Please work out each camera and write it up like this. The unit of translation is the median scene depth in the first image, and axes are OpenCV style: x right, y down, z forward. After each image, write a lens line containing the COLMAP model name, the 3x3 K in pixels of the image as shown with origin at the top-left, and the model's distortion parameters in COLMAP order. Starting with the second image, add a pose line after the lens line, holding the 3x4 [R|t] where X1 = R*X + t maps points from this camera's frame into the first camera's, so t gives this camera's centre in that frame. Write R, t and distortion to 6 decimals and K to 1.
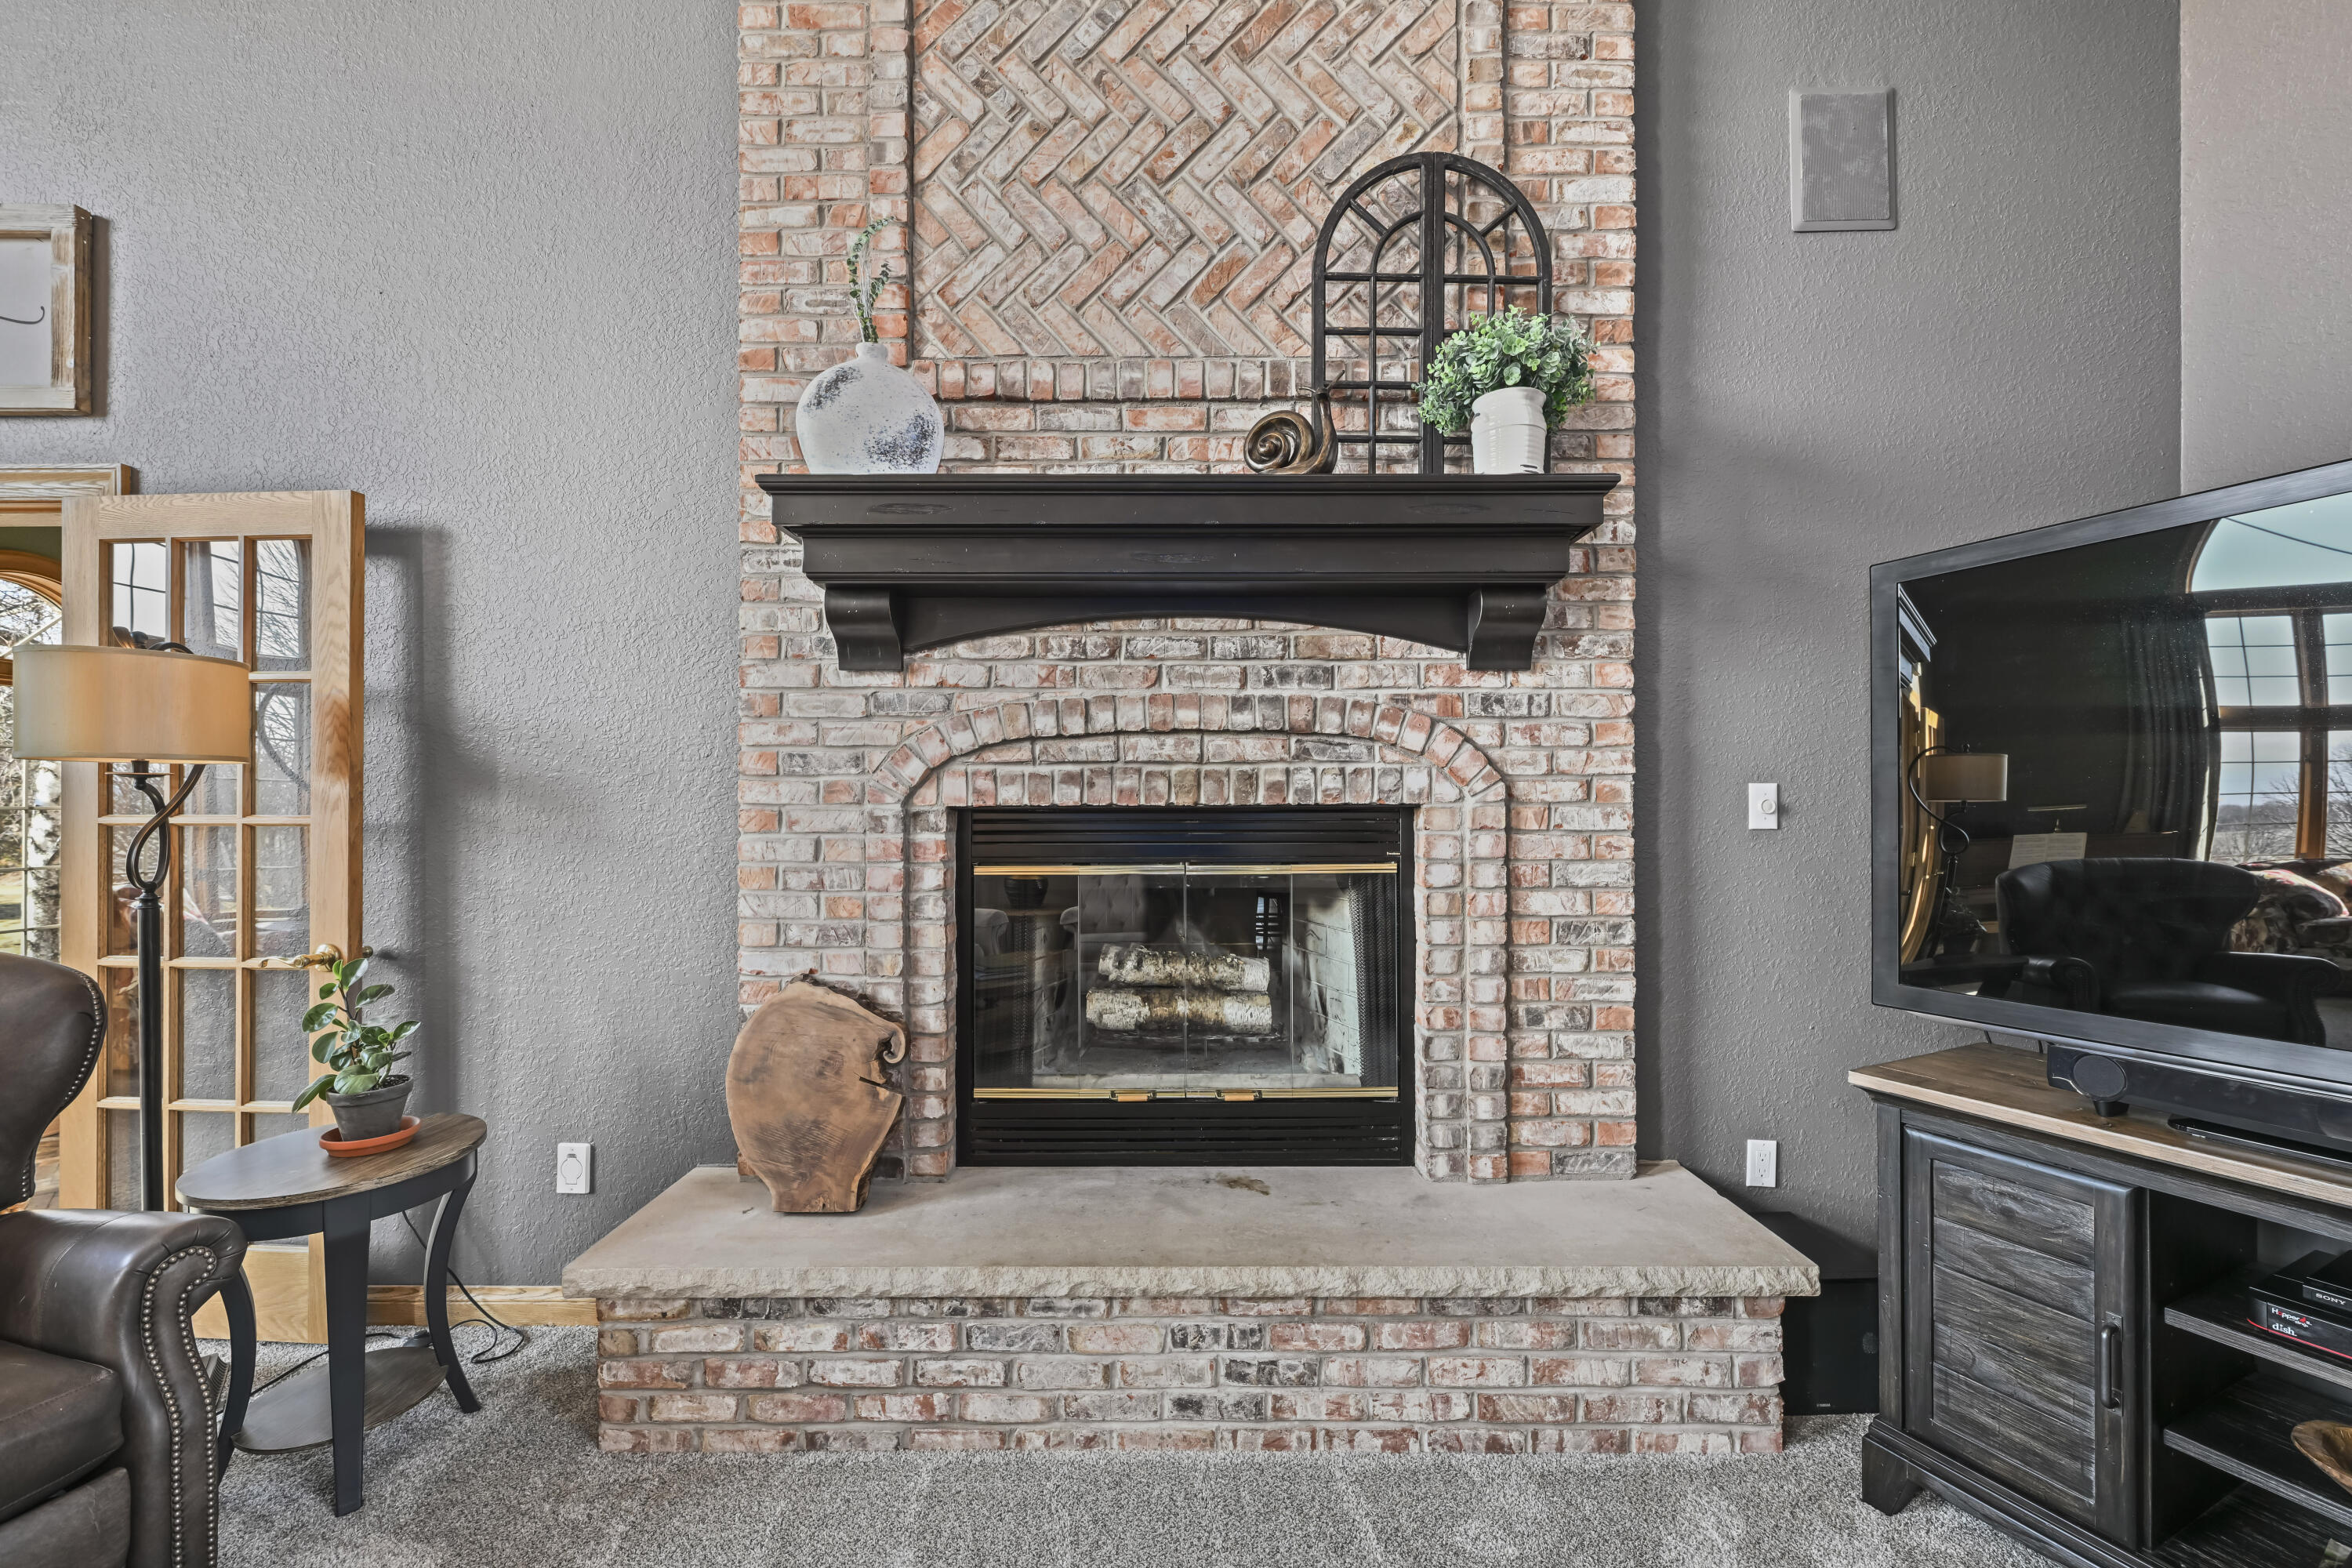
lens RADIAL K [[925.2, 0, 1178.1], [0, 925.2, 797.8], [0, 0, 1]] dist [-0.000483, 0.000142]
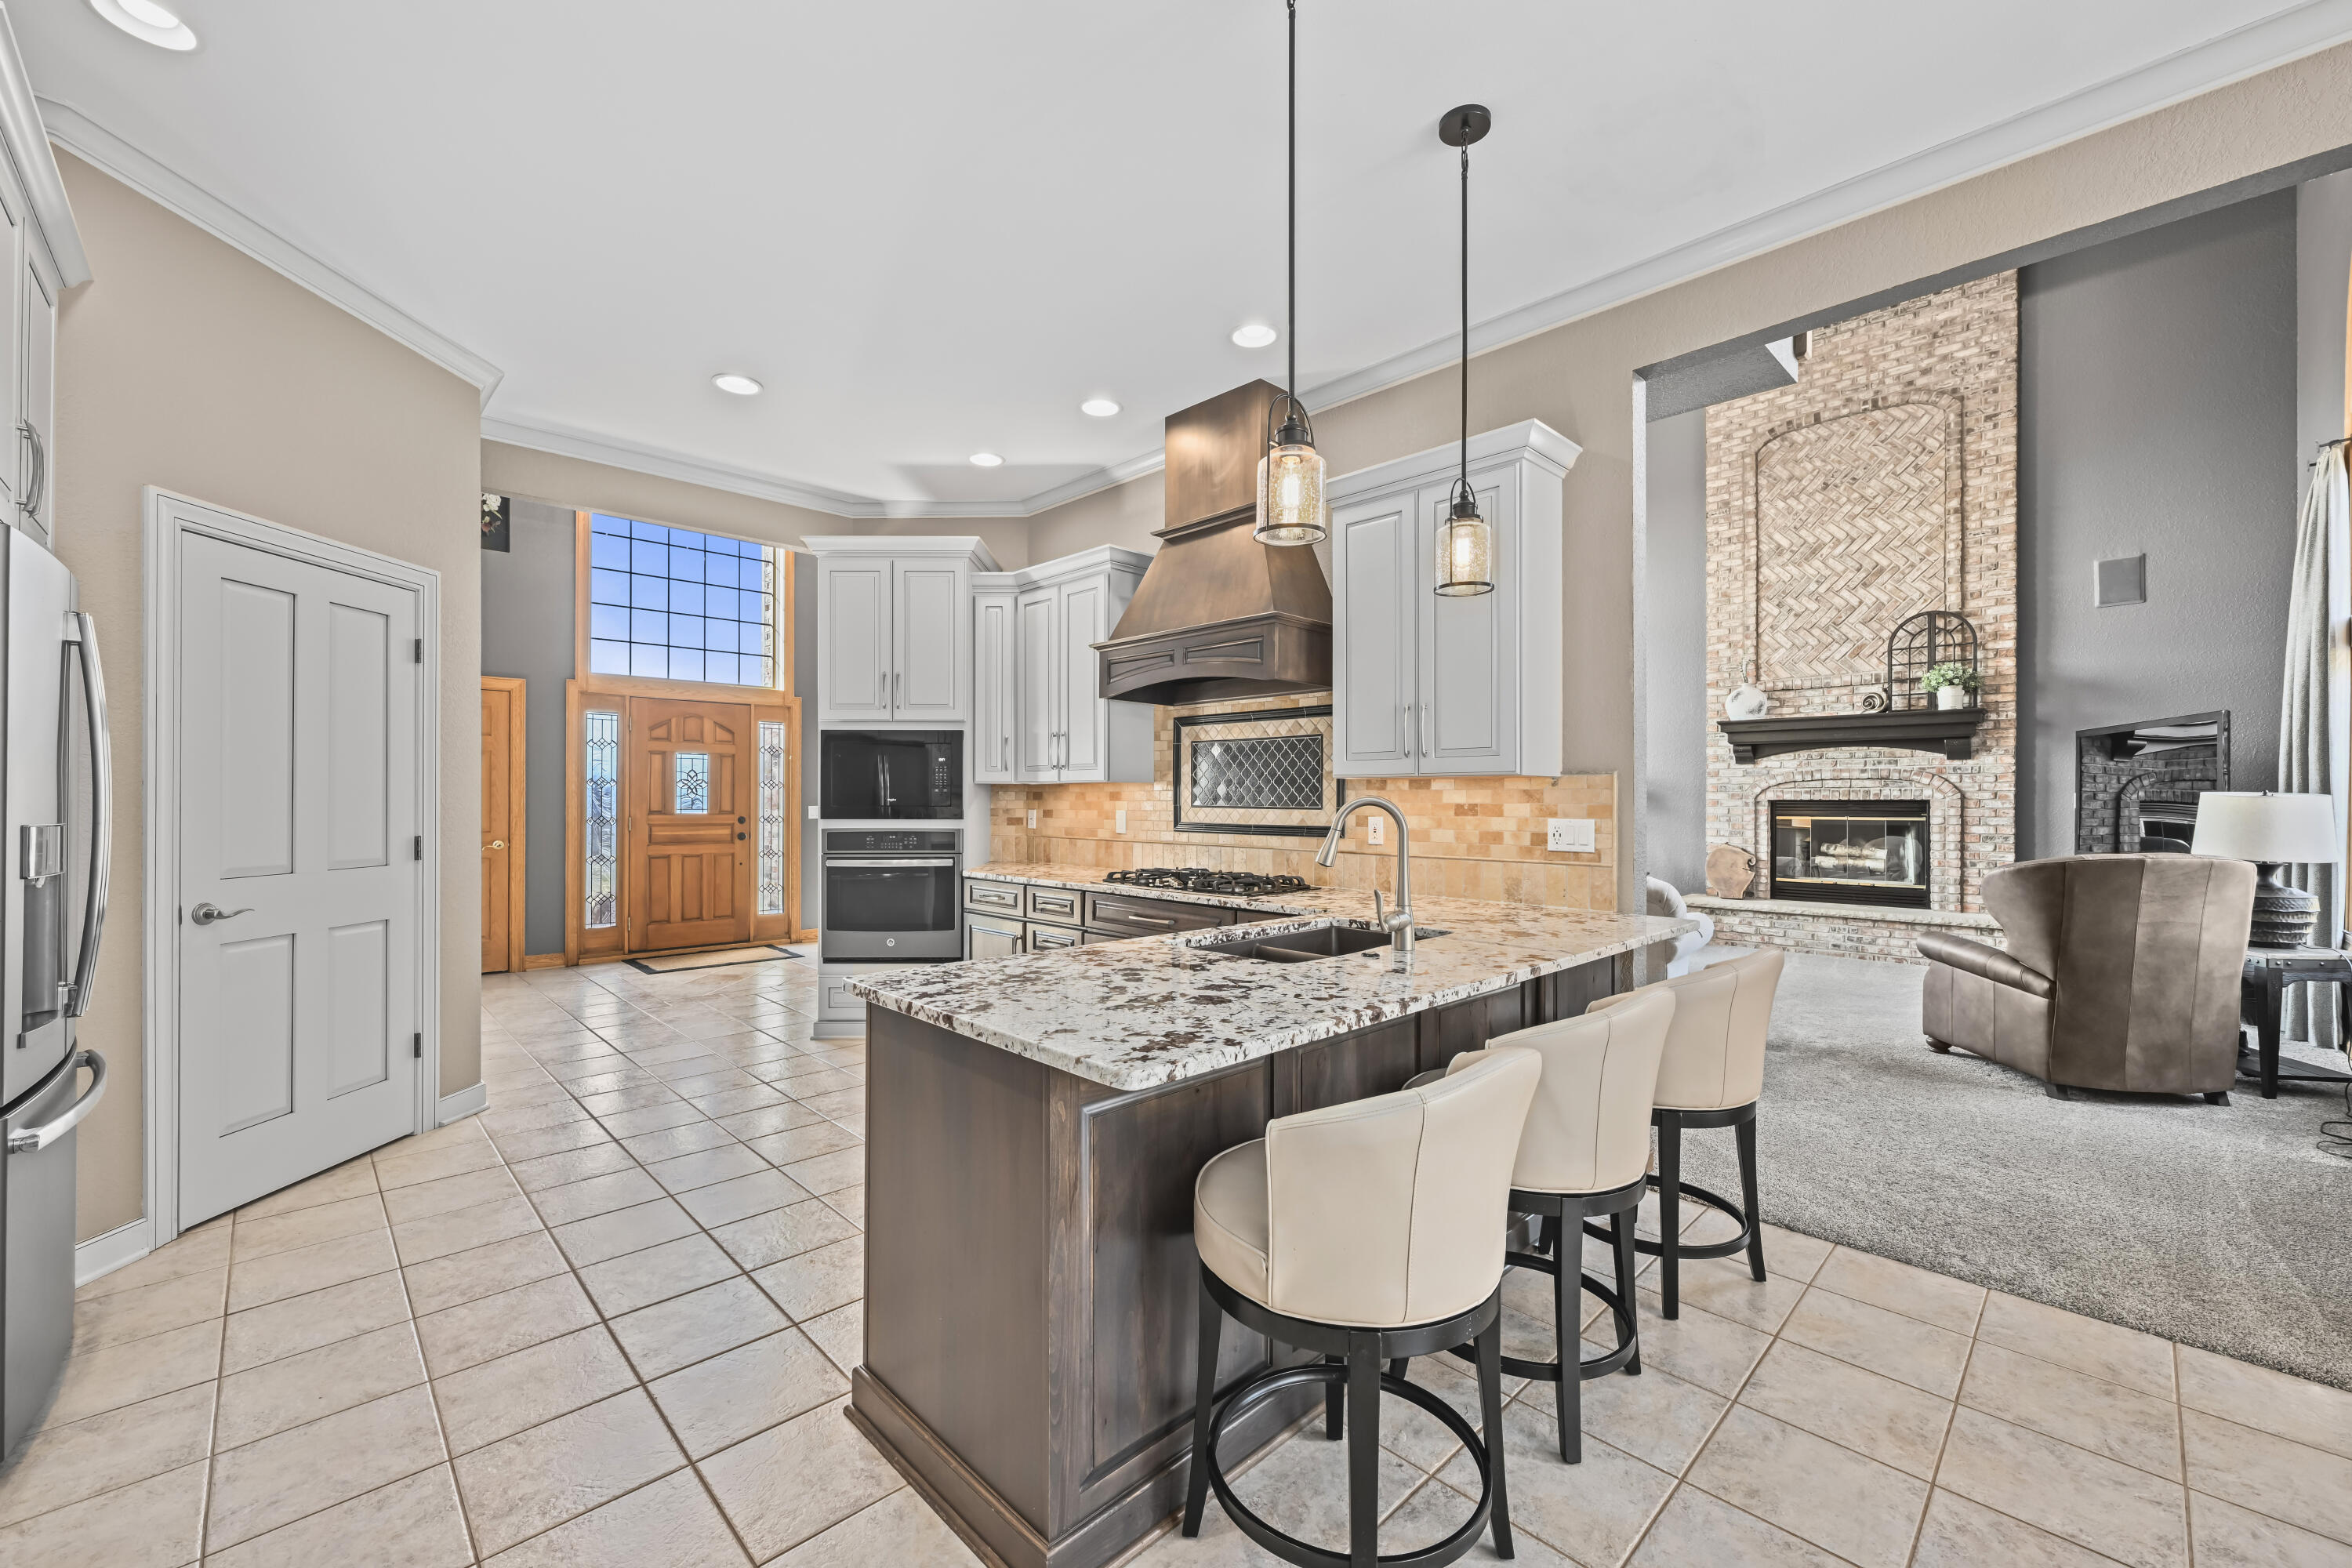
lens RADIAL K [[925.2, 0, 1178.1], [0, 925.2, 797.8], [0, 0, 1]] dist [-0.000483, 0.000142]
pose [[0.695958, 0.001444, -0.718081, 0.777482], [-0.000847, 0.999999, 0.001190, -0.001380], [0.718082, -0.000220, 0.695959, -3.321067]]
